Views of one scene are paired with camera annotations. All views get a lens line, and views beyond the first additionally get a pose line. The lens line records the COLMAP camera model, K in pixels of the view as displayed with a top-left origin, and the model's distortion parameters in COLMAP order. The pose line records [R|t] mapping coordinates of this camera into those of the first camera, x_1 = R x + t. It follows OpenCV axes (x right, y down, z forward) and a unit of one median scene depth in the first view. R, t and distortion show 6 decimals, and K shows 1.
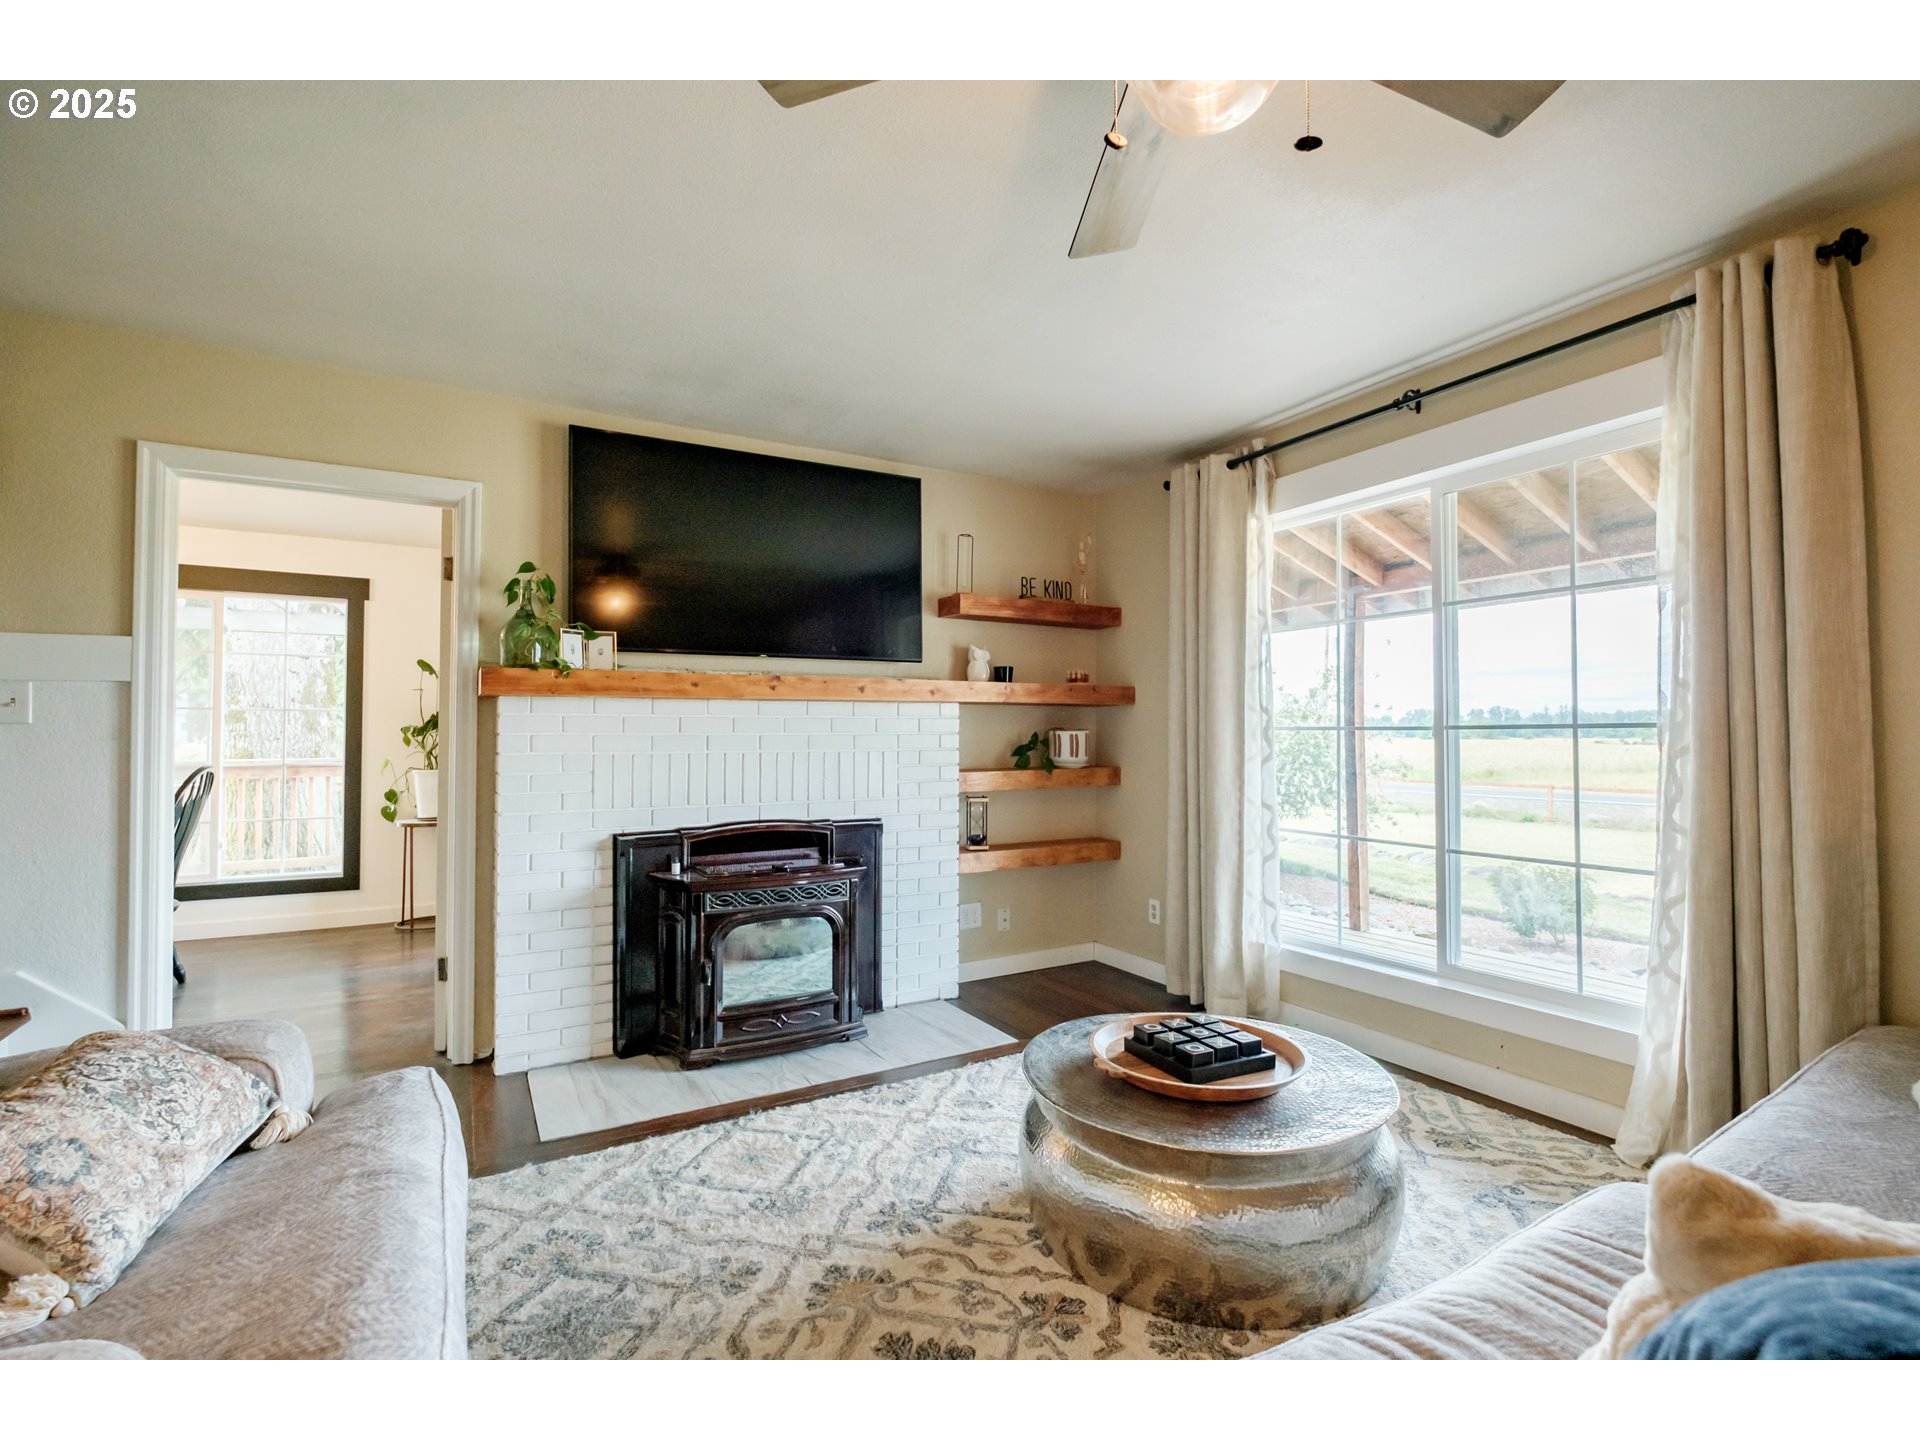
lens RADIAL K [[859.2, 0, 954.7], [0, 859.2, 717.0], [0, 0, 1]] dist [-0.001135, 0.000054]
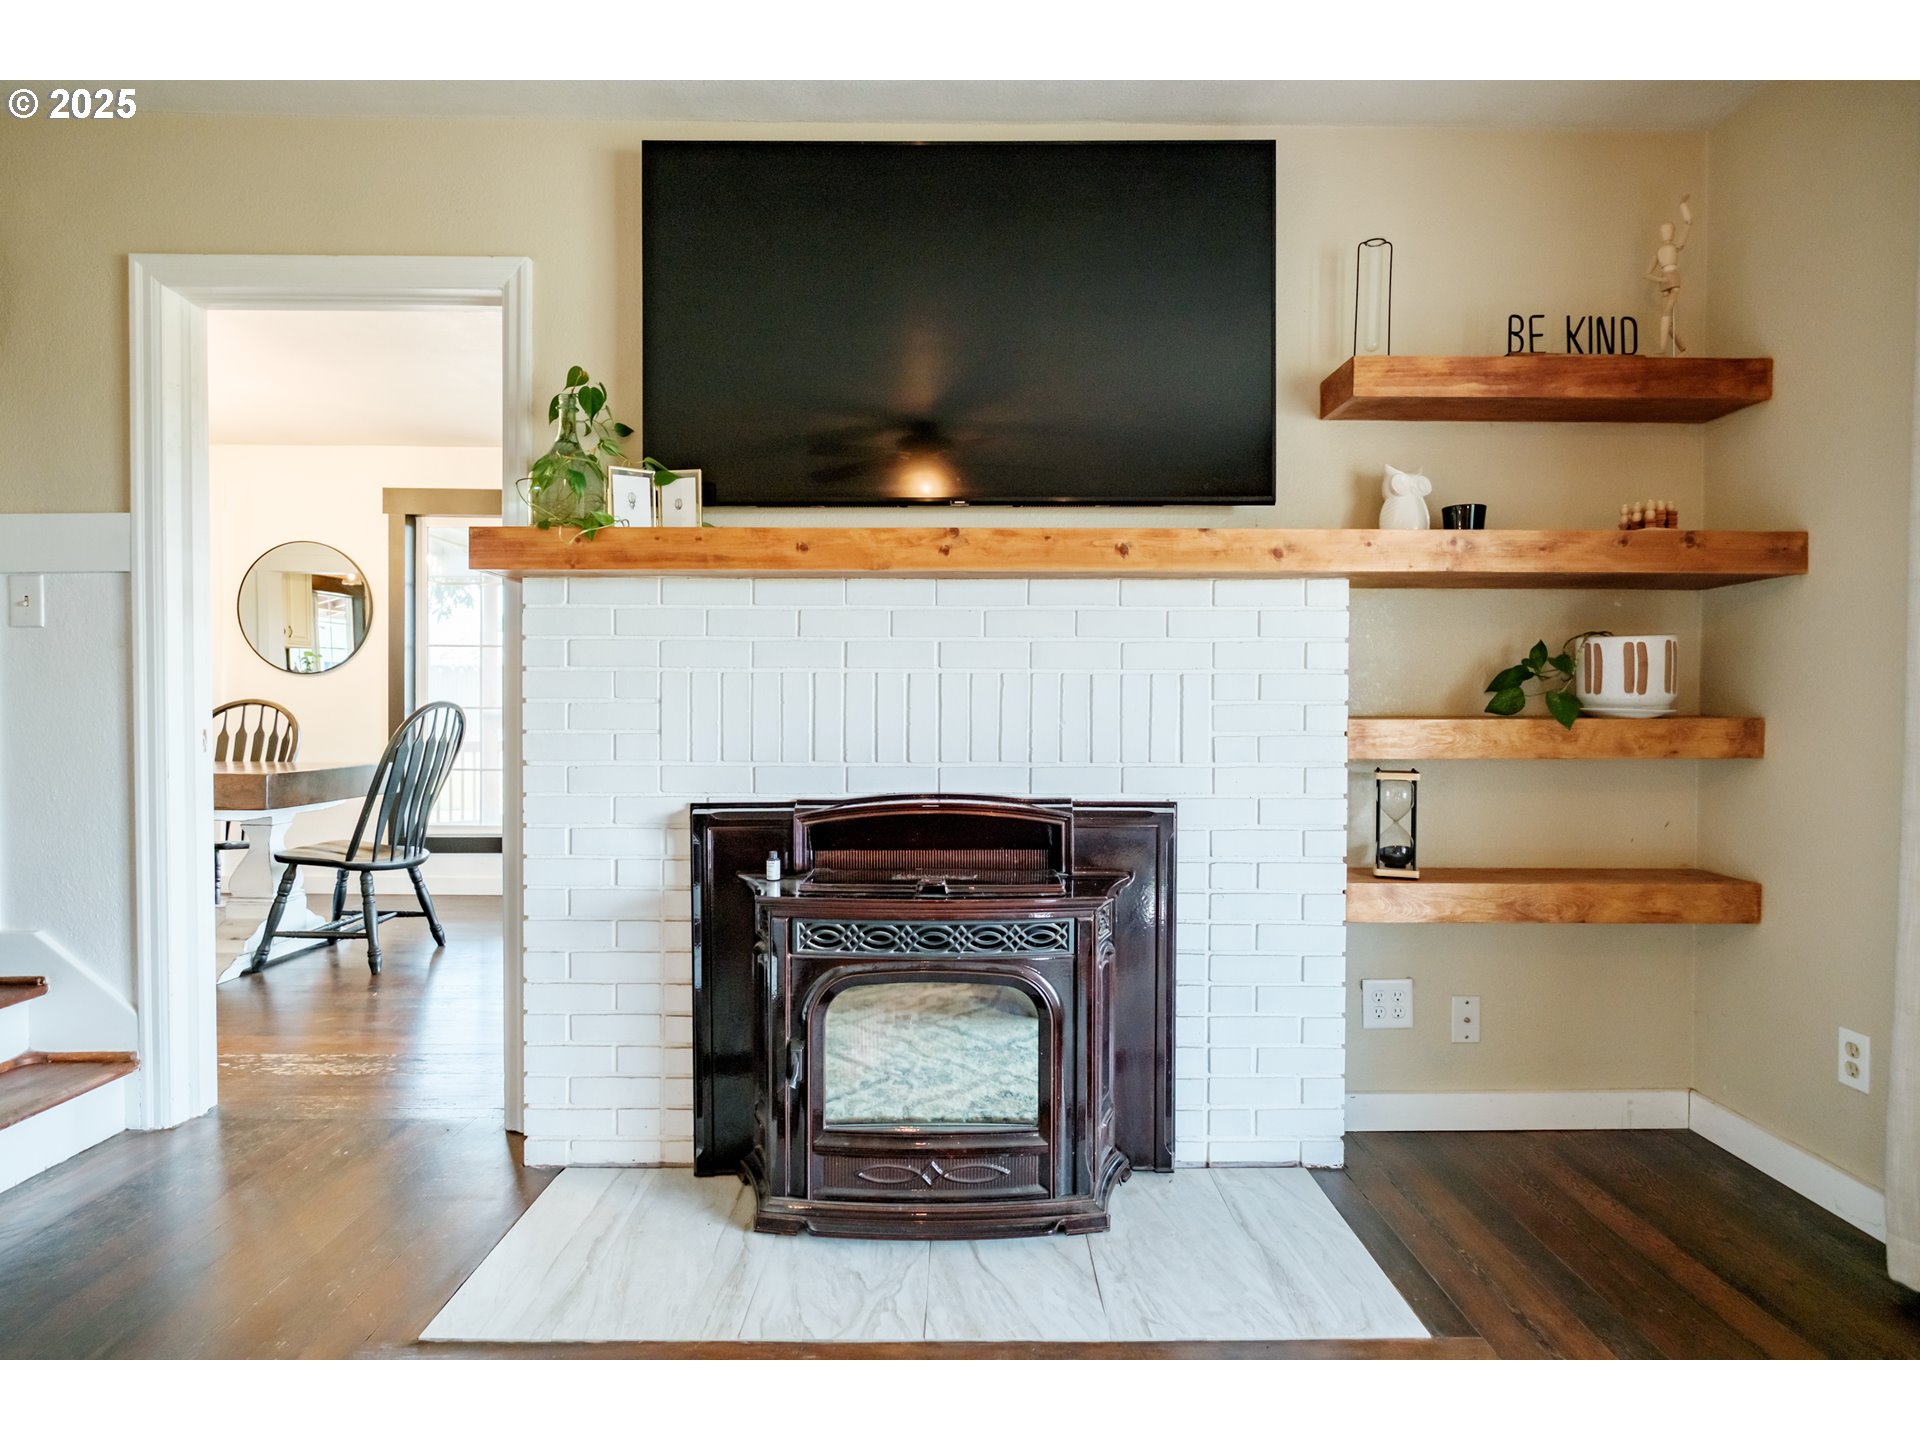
lens RADIAL K [[1014.9, 0, 973.1], [0, 1014.9, 709.4], [0, 0, 1]] dist [-0.000452, -0.000471]
pose [[0.876464, 0.009451, -0.481375, 0.093528], [0.005216, 0.999562, 0.029123, 0.039214], [0.481439, -0.028036, 0.876031, 0.369324]]
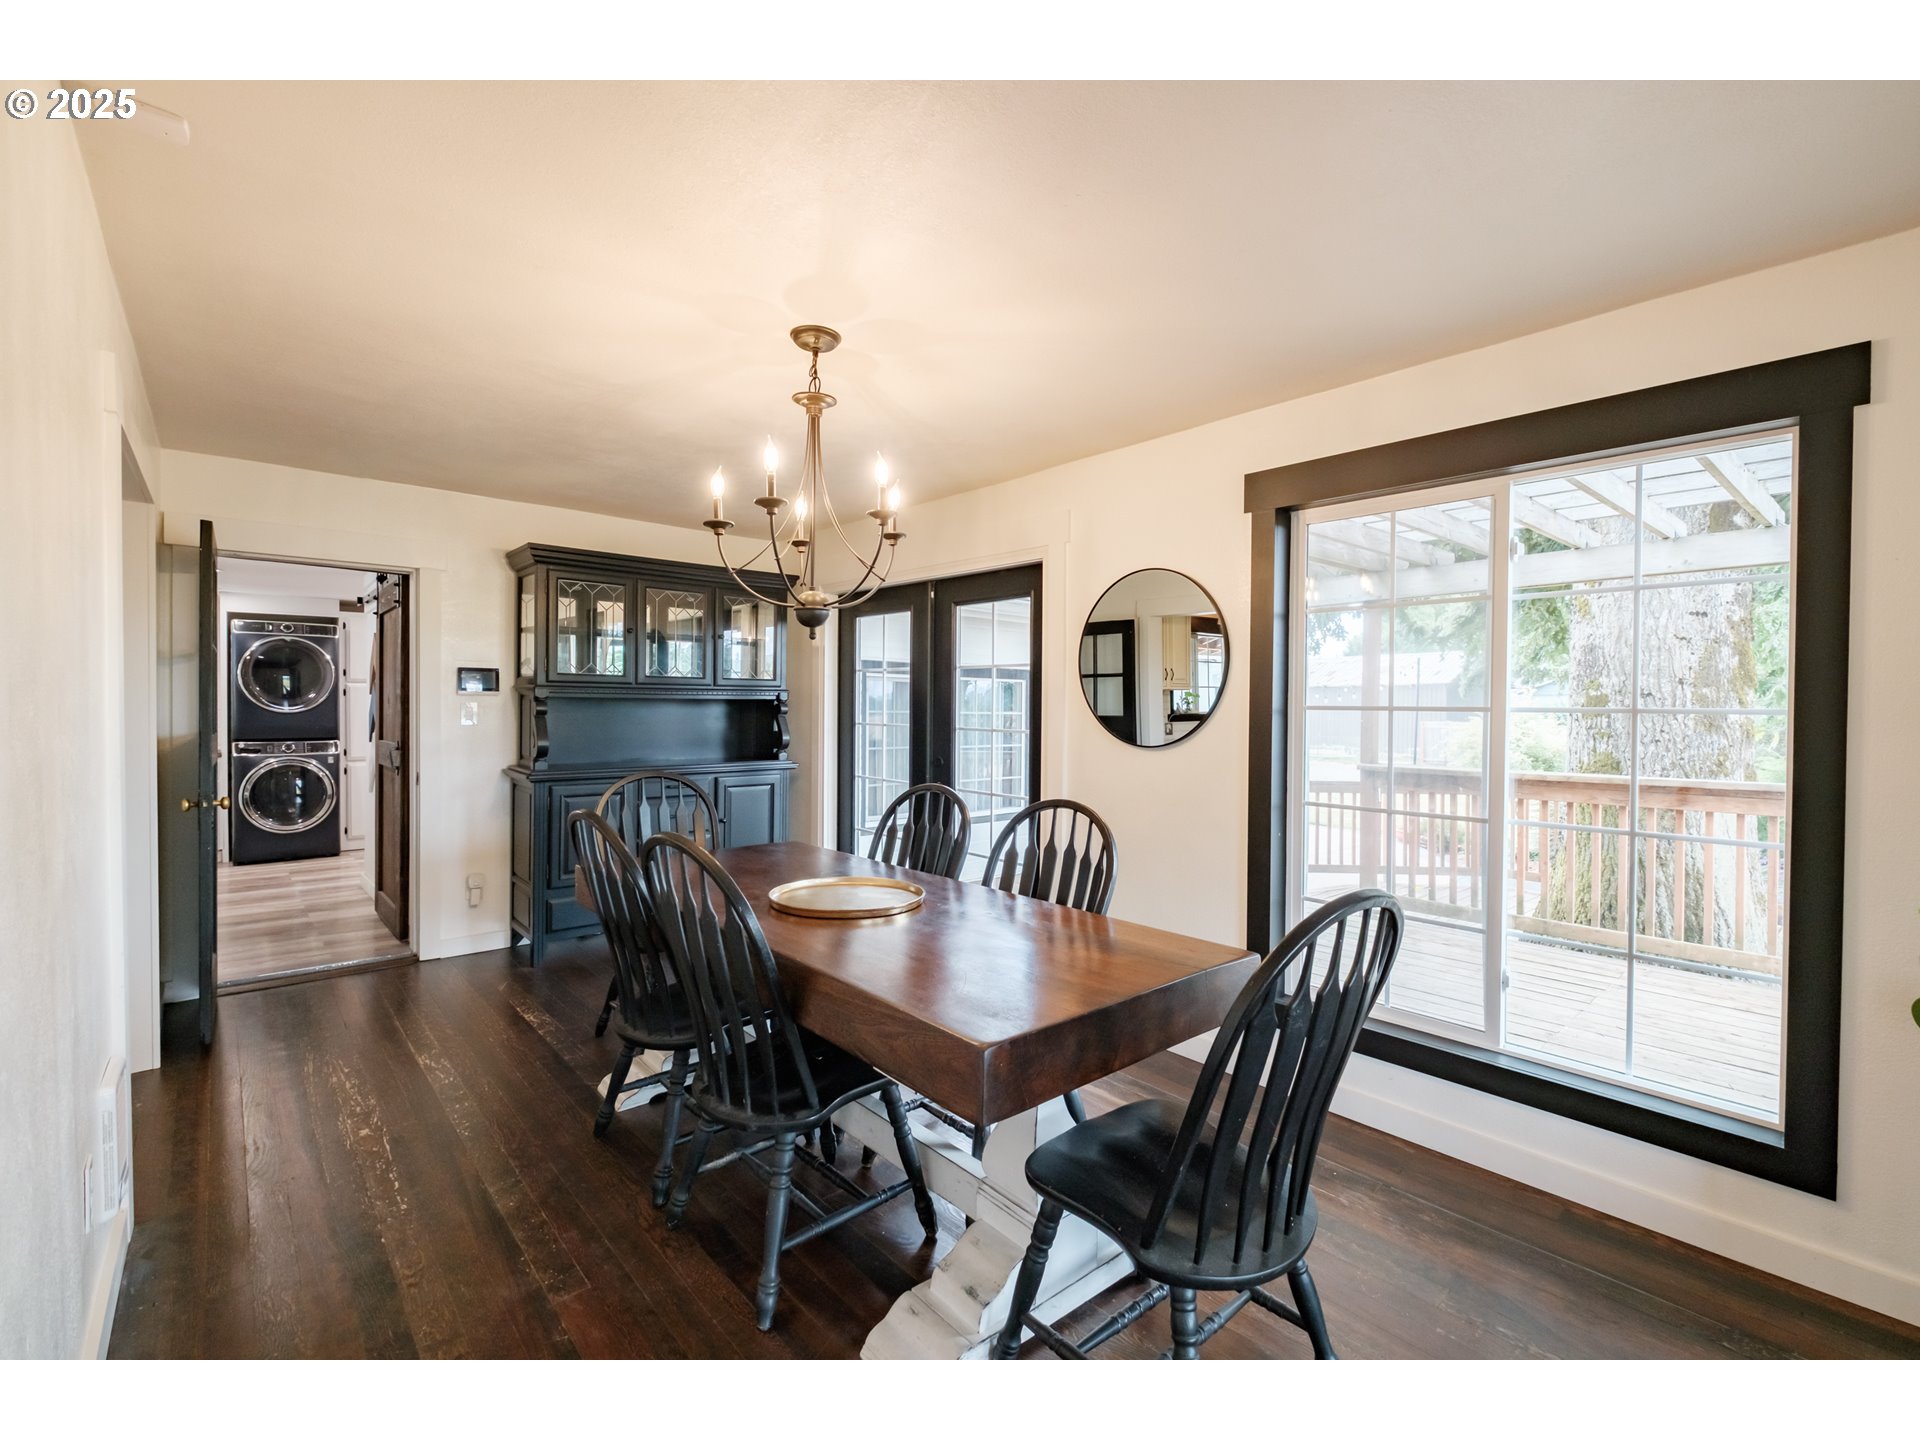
lens RADIAL K [[859.2, 0, 954.7], [0, 859.2, 717.0], [0, 0, 1]] dist [-0.001135, 0.000054]
pose [[0.199105, 0.012637, -0.979897, -0.584354], [0.012398, 0.999804, 0.015413, -0.023374], [0.979900, -0.015217, 0.198909, 0.797122]]
